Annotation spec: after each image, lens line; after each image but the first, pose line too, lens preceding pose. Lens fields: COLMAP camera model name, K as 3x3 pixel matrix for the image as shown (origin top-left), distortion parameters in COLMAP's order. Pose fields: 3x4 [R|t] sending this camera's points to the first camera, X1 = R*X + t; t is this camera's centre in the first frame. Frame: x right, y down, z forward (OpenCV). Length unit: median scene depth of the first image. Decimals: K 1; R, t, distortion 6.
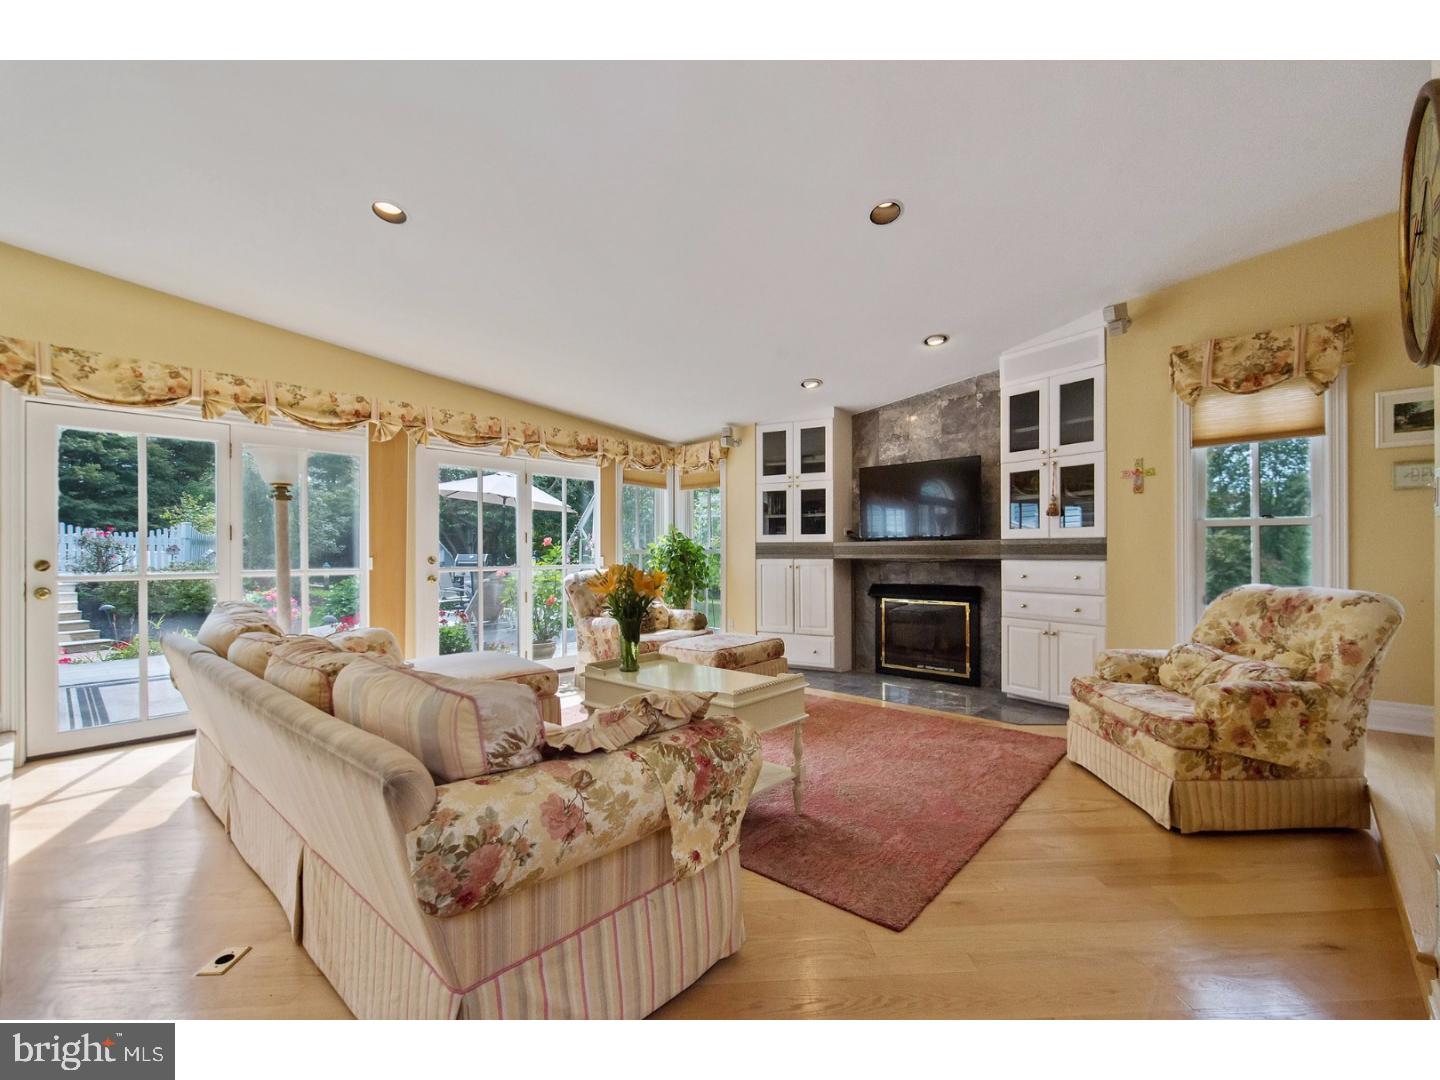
lens RADIAL K [[623.4, 0, 738.7], [0, 623.4, 549.2], [0, 0, 1]] dist [-0.000994, -0.000728]
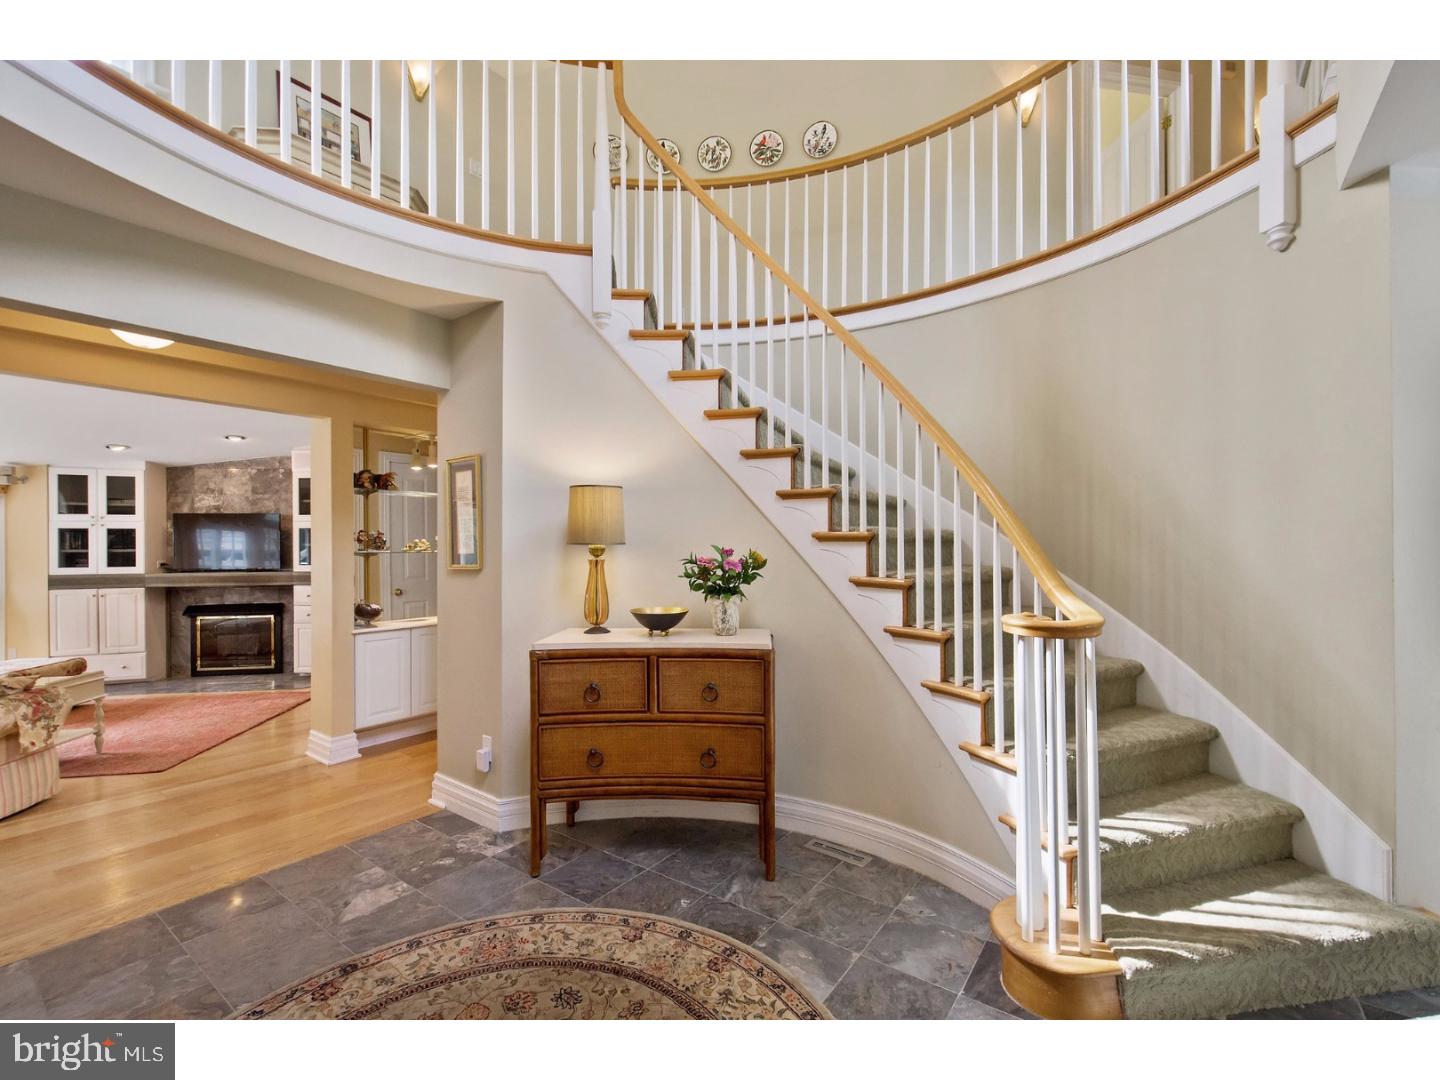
lens RADIAL K [[623.4, 0, 738.7], [0, 623.4, 549.2], [0, 0, 1]] dist [-0.000994, -0.000728]
pose [[0.634812, -0.003222, 0.772660, -0.048743], [0.001326, 0.999994, 0.003081, -0.060756], [-0.772665, -0.000931, 0.634813, -0.650404]]
